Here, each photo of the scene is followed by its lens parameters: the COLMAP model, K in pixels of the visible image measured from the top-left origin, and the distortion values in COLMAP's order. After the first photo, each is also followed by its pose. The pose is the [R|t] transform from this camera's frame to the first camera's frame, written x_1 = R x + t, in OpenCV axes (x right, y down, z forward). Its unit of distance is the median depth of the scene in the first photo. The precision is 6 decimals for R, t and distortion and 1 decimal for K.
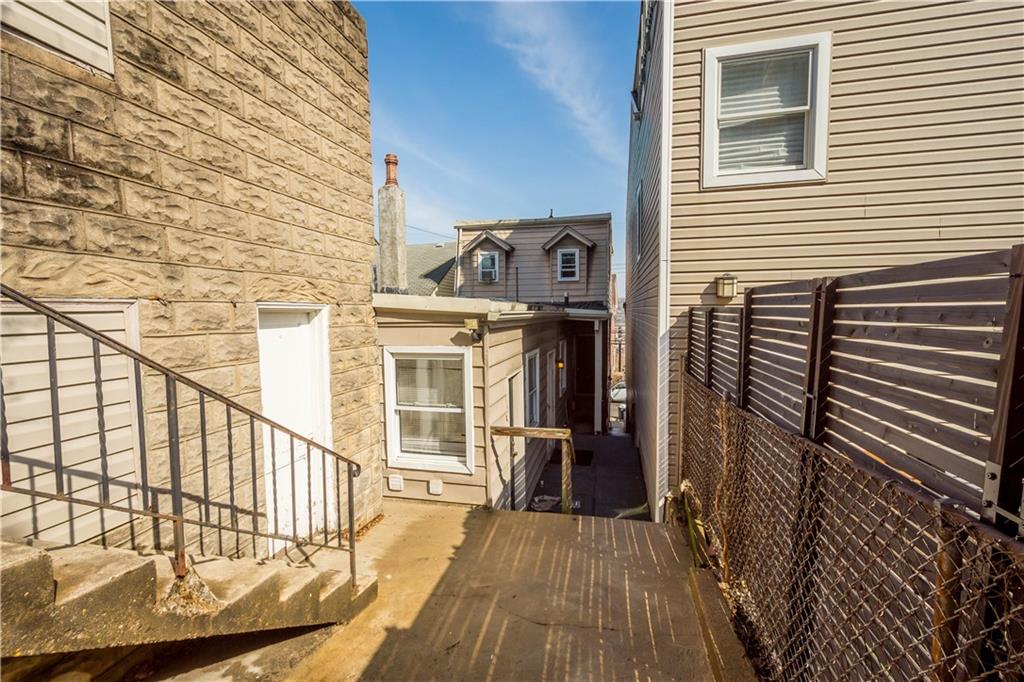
lens RADIAL K [[464.3, 0, 514.0], [0, 464.3, 327.6], [0, 0, 1]] dist [0.000250, -0.000131]
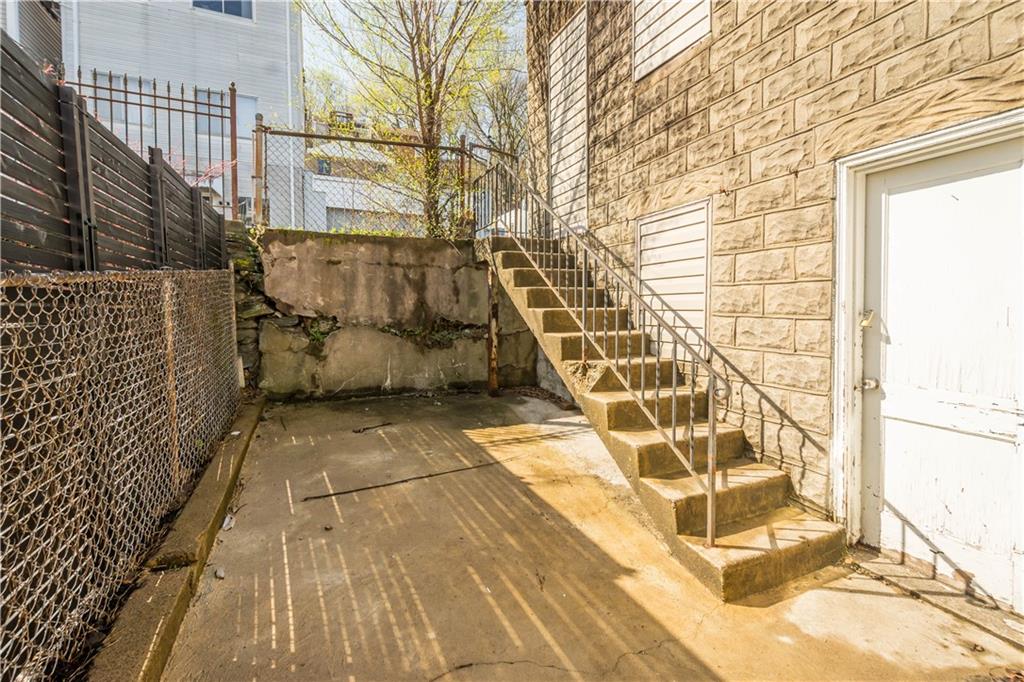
lens RADIAL K [[464.3, 0, 514.0], [0, 464.3, 327.6], [0, 0, 1]] dist [0.000250, -0.000131]
pose [[-0.814630, 0.024418, -0.579466, 0.350849], [-0.022720, 0.997003, 0.073953, 0.198148], [0.579535, 0.073410, -0.811634, 1.572872]]
